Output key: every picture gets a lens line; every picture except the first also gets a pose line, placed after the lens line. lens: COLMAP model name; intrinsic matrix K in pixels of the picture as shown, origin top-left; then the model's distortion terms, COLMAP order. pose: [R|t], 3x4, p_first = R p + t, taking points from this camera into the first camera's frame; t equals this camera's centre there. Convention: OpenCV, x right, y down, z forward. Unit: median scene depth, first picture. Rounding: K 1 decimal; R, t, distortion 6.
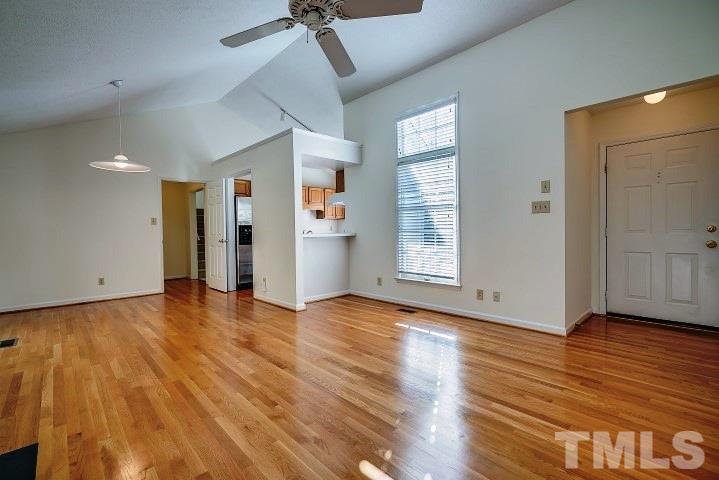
lens RADIAL K [[325.6, 0, 355.8], [0, 325.6, 238.2], [0, 0, 1]] dist [-0.000891, -0.000621]
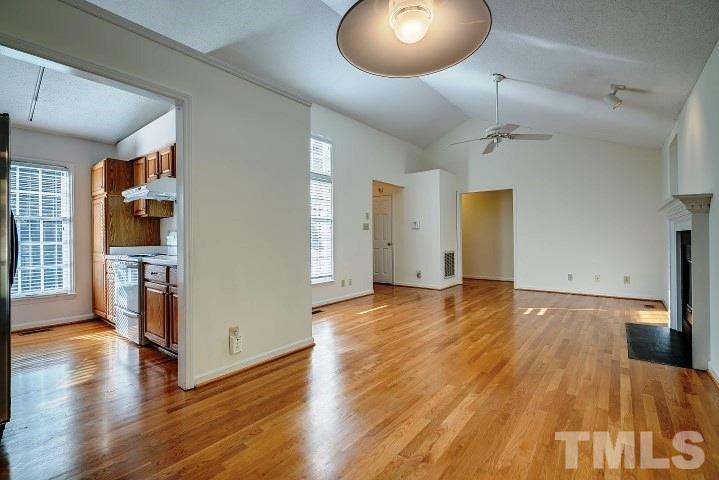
lens RADIAL K [[325.6, 0, 355.8], [0, 325.6, 238.2], [0, 0, 1]] dist [-0.000891, -0.000621]
pose [[-0.140723, 0.017212, 0.989899, -1.091052], [0.034651, 0.999322, -0.012450, -0.009206], [-0.989442, 0.032549, -0.141224, 1.161079]]
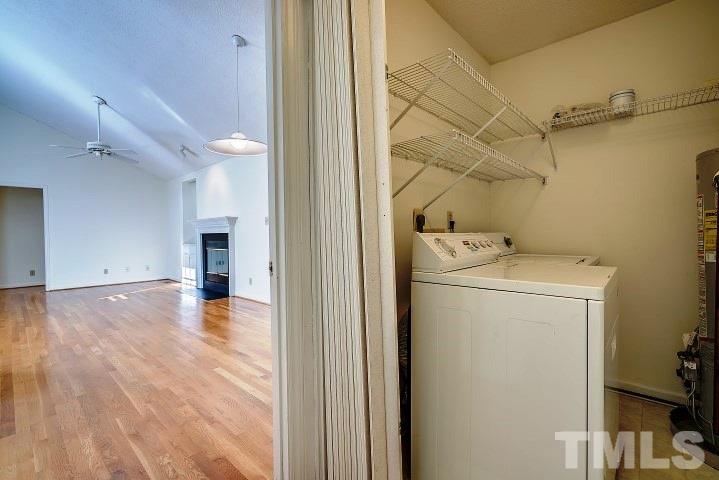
lens RADIAL K [[325.6, 0, 355.8], [0, 325.6, 238.2], [0, 0, 1]] dist [-0.000891, -0.000621]
pose [[-0.996687, 0.030736, -0.075297, -0.975167], [0.028140, 0.998980, 0.035306, -0.022560], [0.076305, 0.033070, -0.996536, 1.904962]]
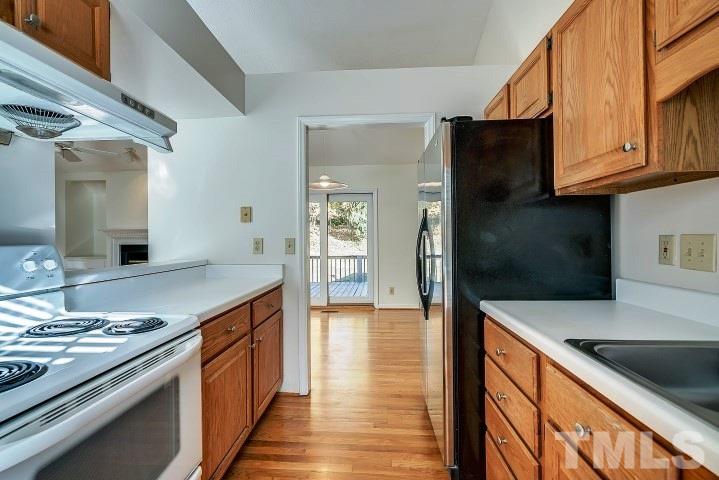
lens RADIAL K [[325.6, 0, 355.8], [0, 325.6, 238.2], [0, 0, 1]] dist [-0.000891, -0.000621]
pose [[-0.730509, 0.020709, -0.682589, -0.044899], [0.004211, 0.999658, 0.025823, -0.077052], [0.682890, 0.015990, -0.730346, 1.988764]]
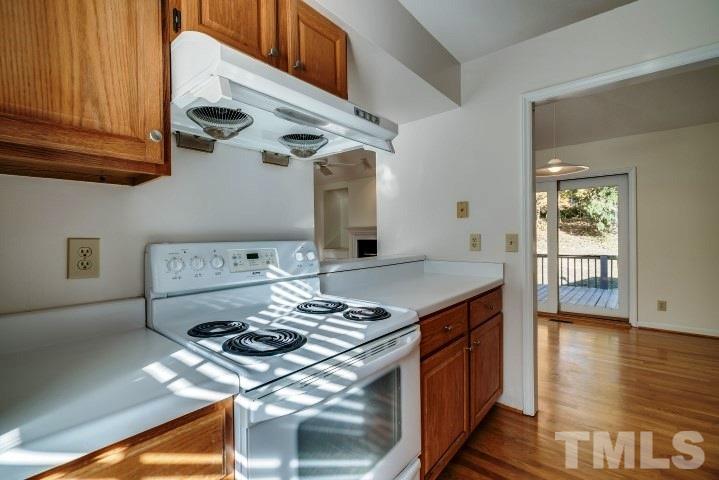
lens RADIAL K [[325.6, 0, 355.8], [0, 325.6, 238.2], [0, 0, 1]] dist [-0.000891, -0.000621]
pose [[-0.992956, 0.026971, -0.115370, -0.052801], [0.023634, 0.999265, 0.030194, -0.077470], [0.116100, 0.027254, -0.992864, 1.961800]]
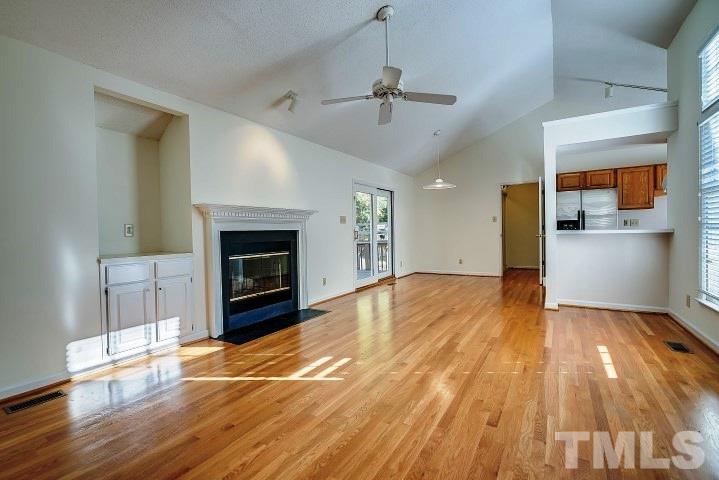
lens RADIAL K [[325.6, 0, 355.8], [0, 325.6, 238.2], [0, 0, 1]] dist [-0.000891, -0.000621]
pose [[0.260575, 0.026194, -0.965098, 0.711503], [-0.004060, 0.999653, 0.026035, -0.014106], [0.965445, -0.002866, 0.260591, 0.223348]]
